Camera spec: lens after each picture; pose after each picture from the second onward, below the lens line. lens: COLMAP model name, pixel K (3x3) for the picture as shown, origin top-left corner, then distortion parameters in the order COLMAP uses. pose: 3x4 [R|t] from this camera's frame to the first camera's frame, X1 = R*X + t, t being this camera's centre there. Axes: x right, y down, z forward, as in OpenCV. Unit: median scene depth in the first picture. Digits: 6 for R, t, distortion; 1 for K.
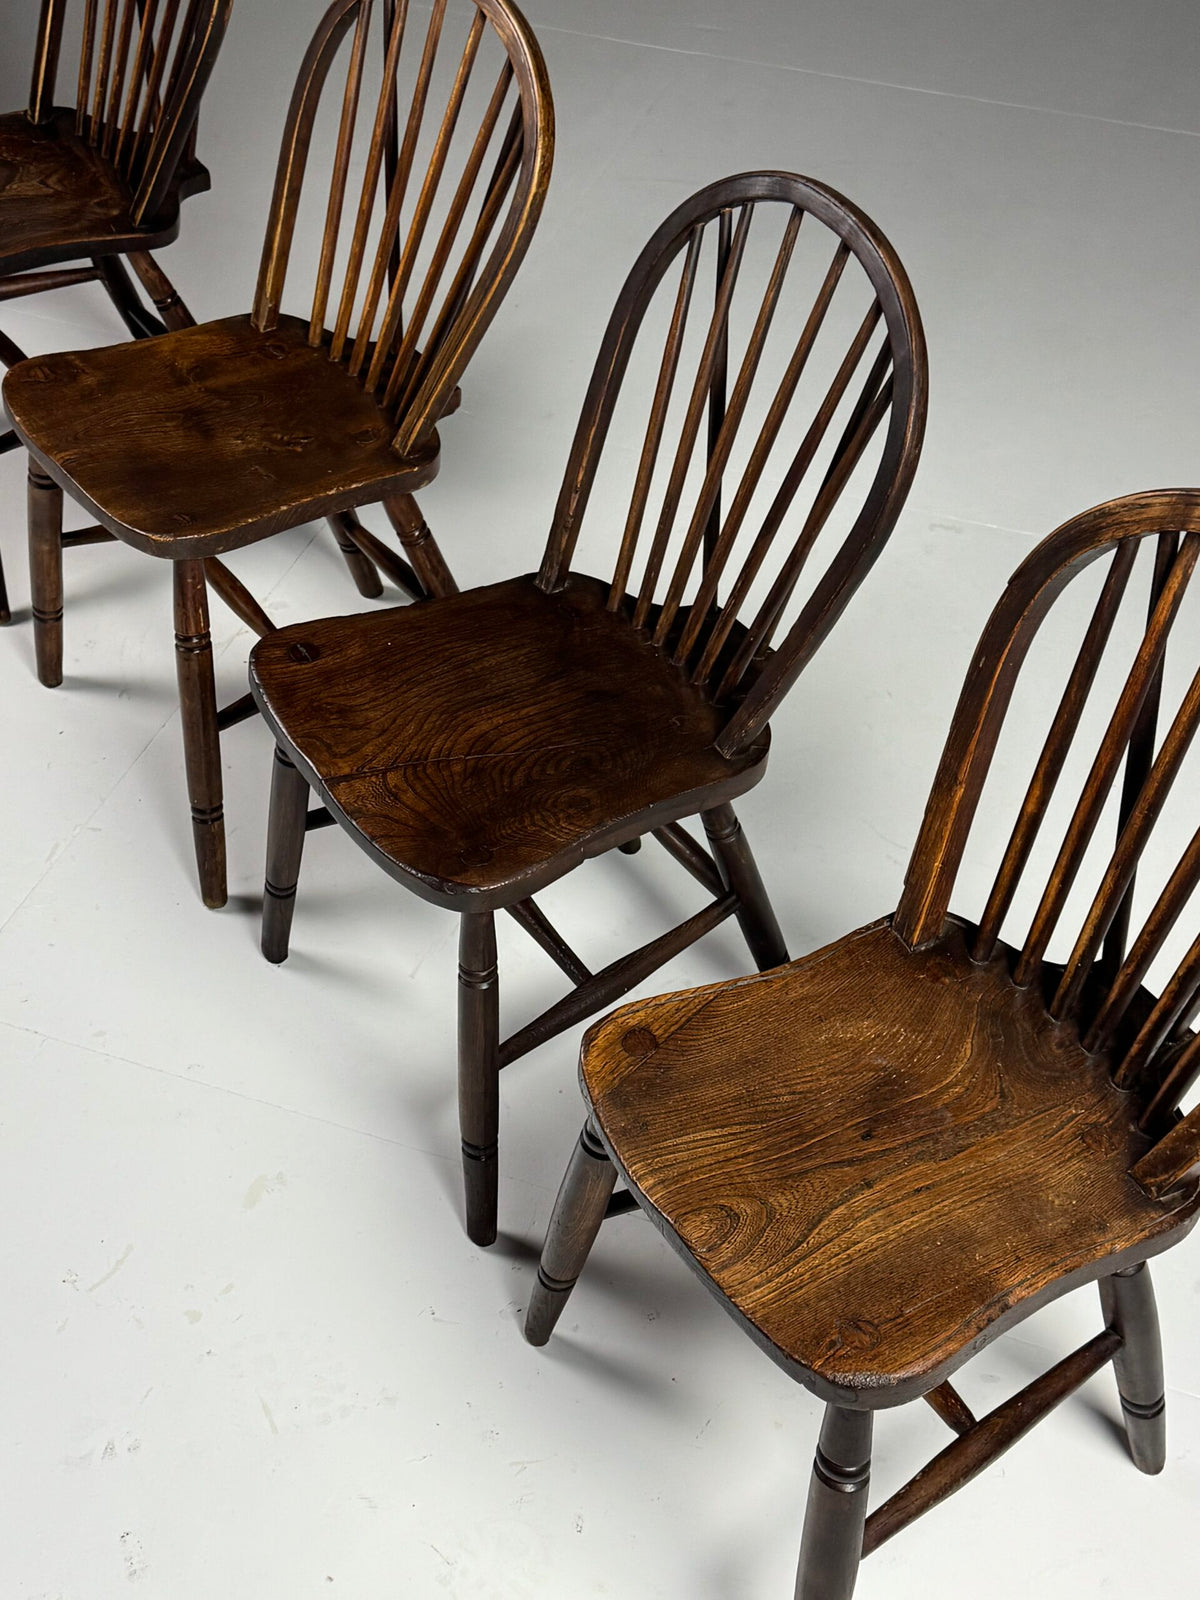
lens RADIAL K [[2090.1, 0, 600.0], [0, 2090.1, 800.0], [0, 0, 1]] dist [0.103390, 0.040121]
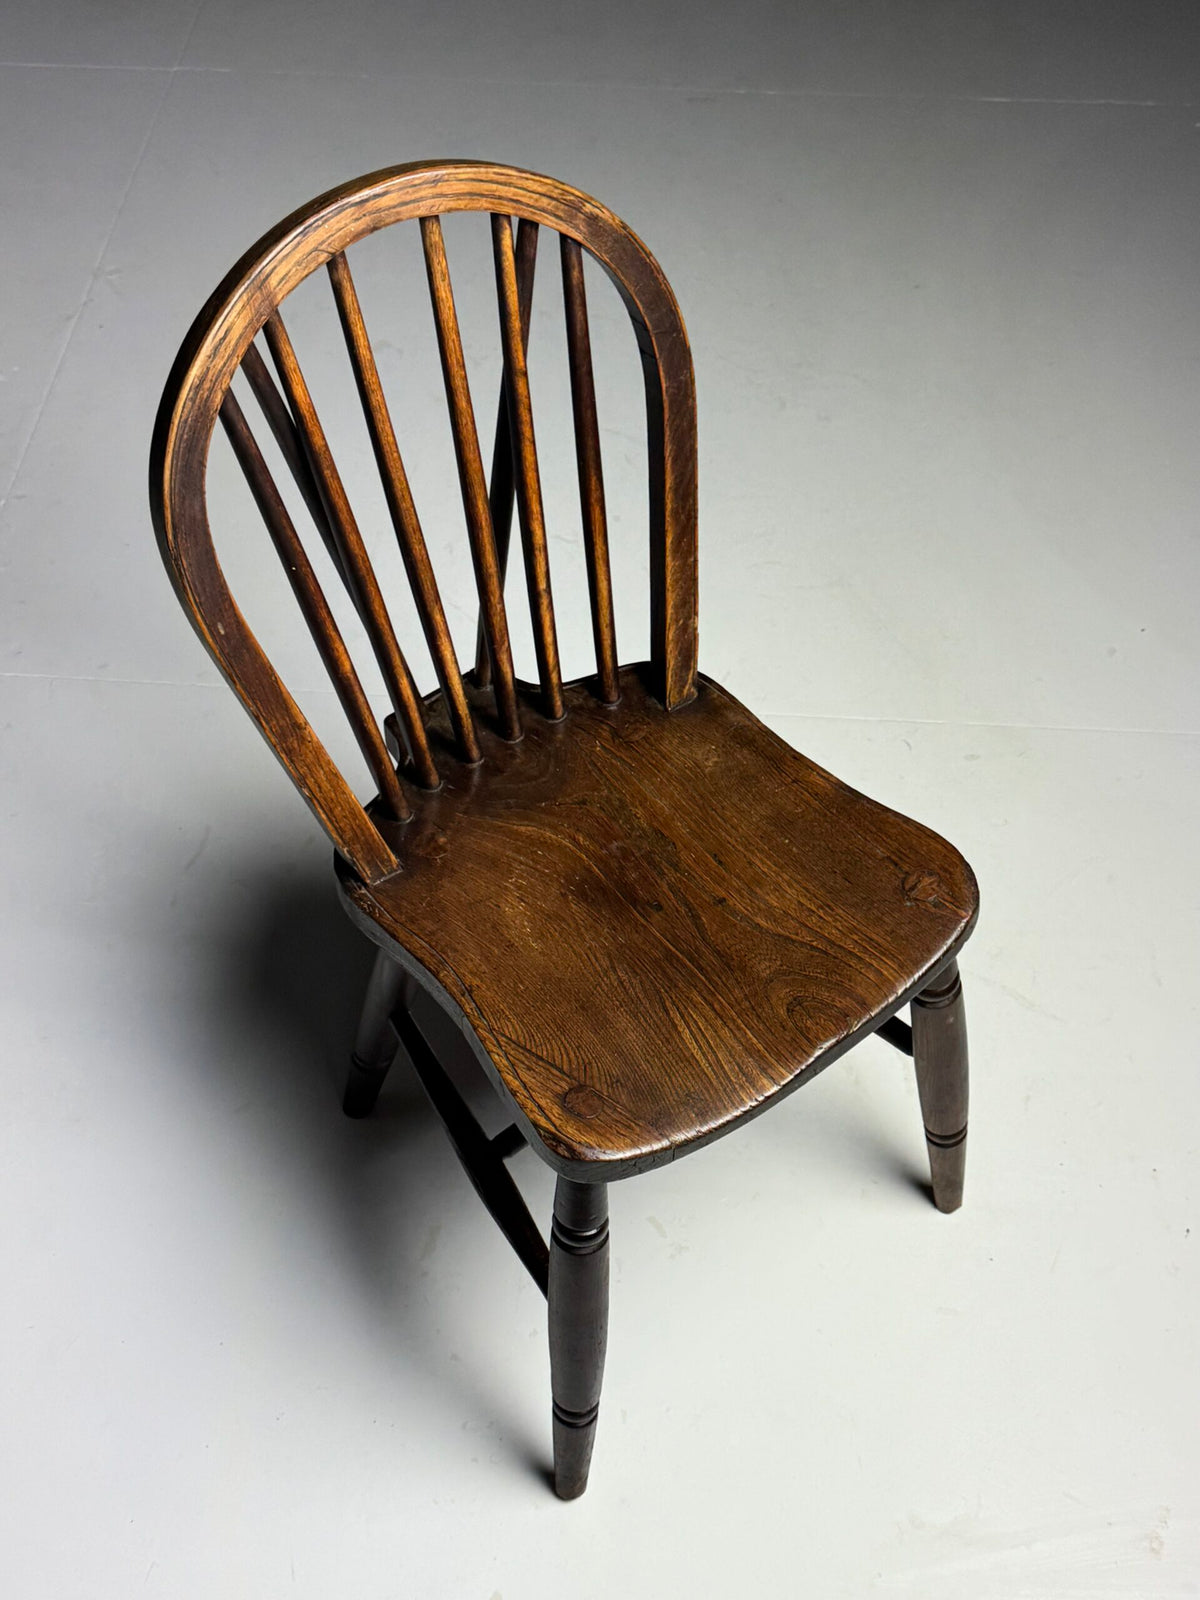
lens RADIAL K [[1971.0, 0, 578.7], [0, 1971.0, 795.9], [0, 0, 1]] dist [0.221393, -0.554368]
pose [[-0.117237, -0.760521, 0.638642, -0.390680], [0.682144, 0.405700, 0.608348, -0.417226], [-0.721758, 0.506967, 0.471222, 0.528291]]
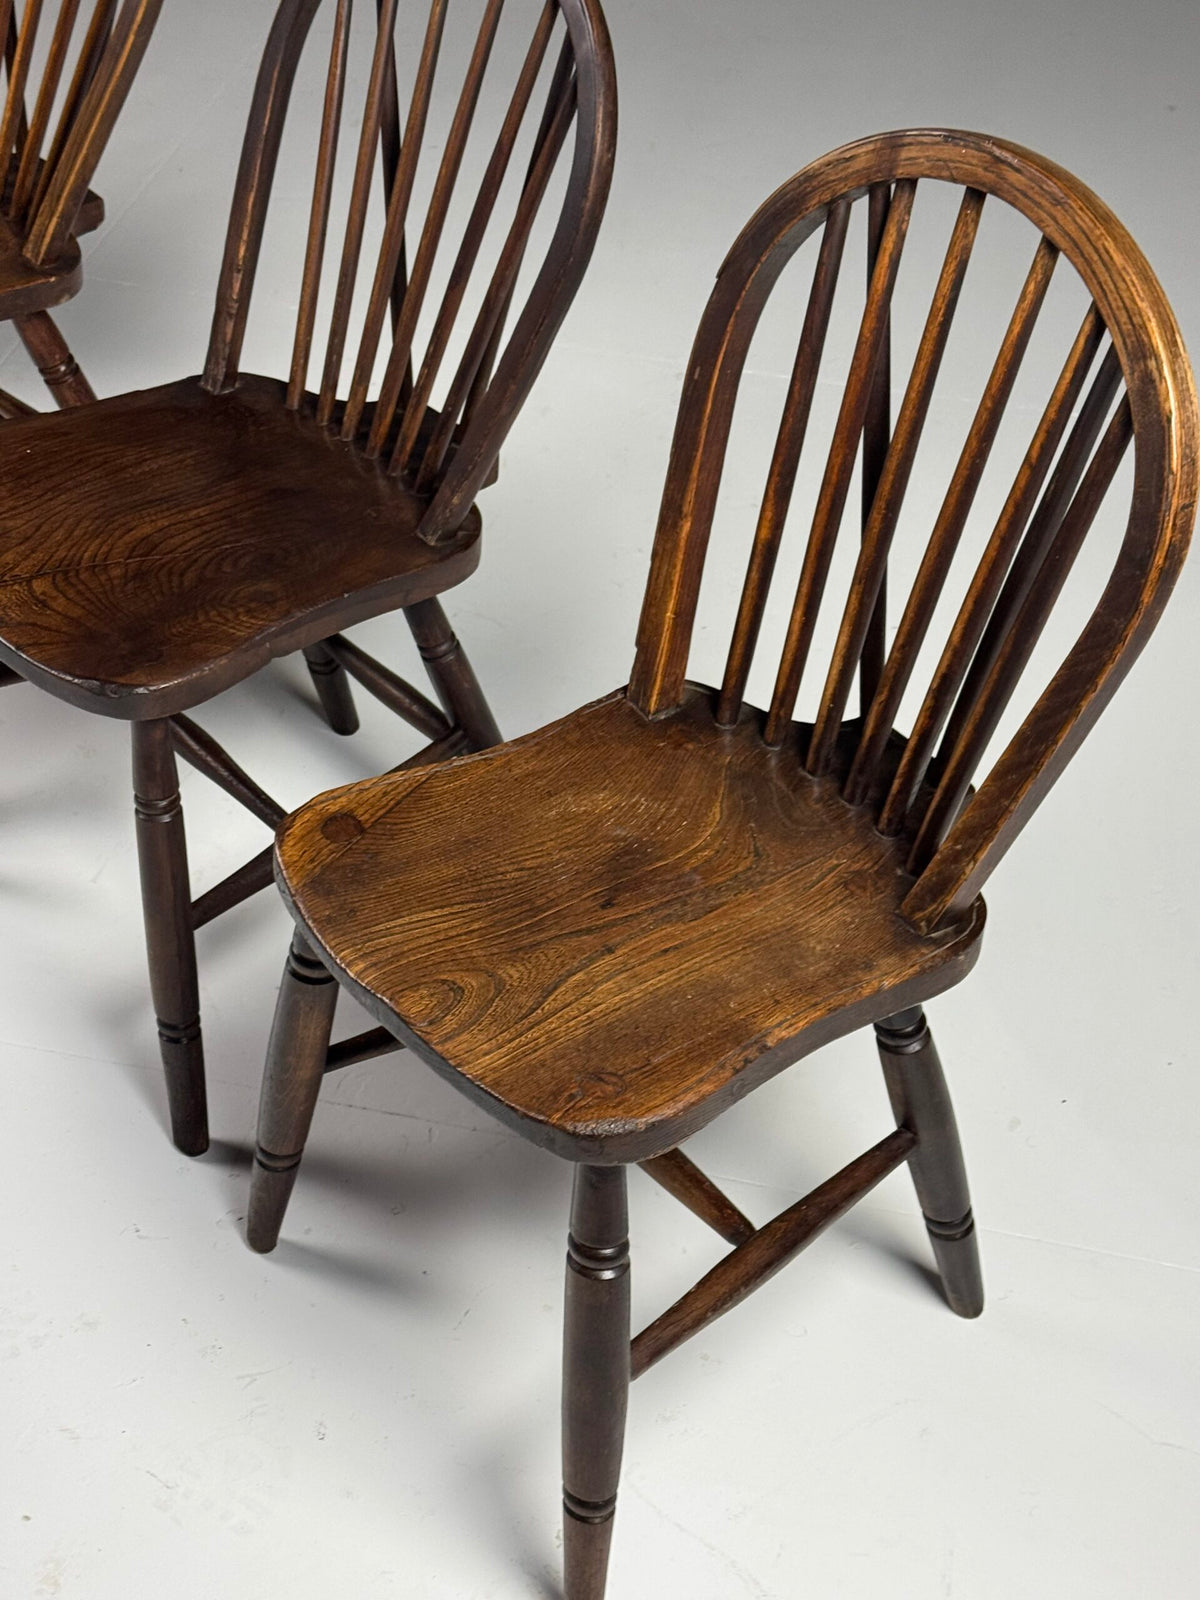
lens RADIAL K [[2546.6, 0, 600.0], [0, 2546.6, 800.0], [0, 0, 1]] dist [0.108412, 0.033269]
pose [[0.992985, -0.073857, 0.092335, 0.027096], [0.078083, 0.996018, -0.043021, 0.151348], [-0.088790, 0.049929, 0.994798, -0.060223]]
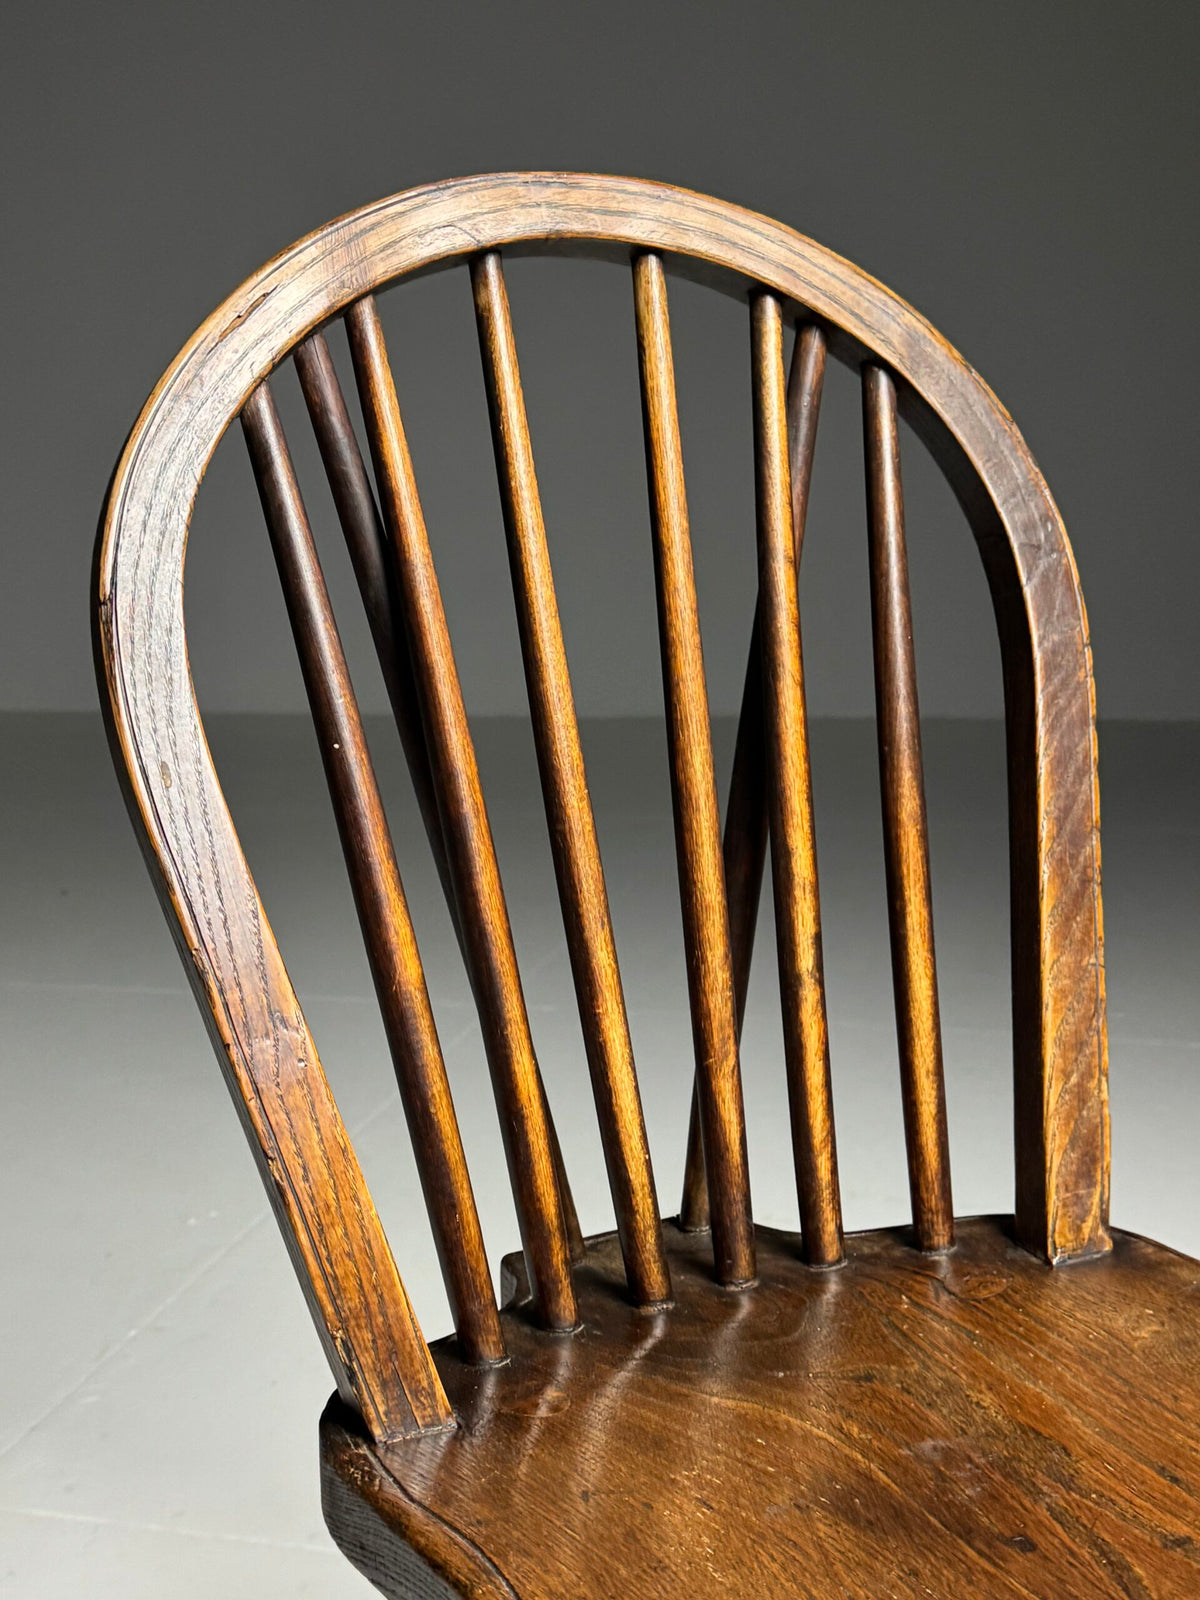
lens RADIAL K [[1971.0, 0, 578.7], [0, 1971.0, 795.9], [0, 0, 1]] dist [0.221393, -0.554368]
pose [[0.086186, -0.201399, 0.975710, -0.220473], [0.701014, 0.708153, 0.084251, -0.035297], [-0.707920, 0.676726, 0.202216, 0.824278]]
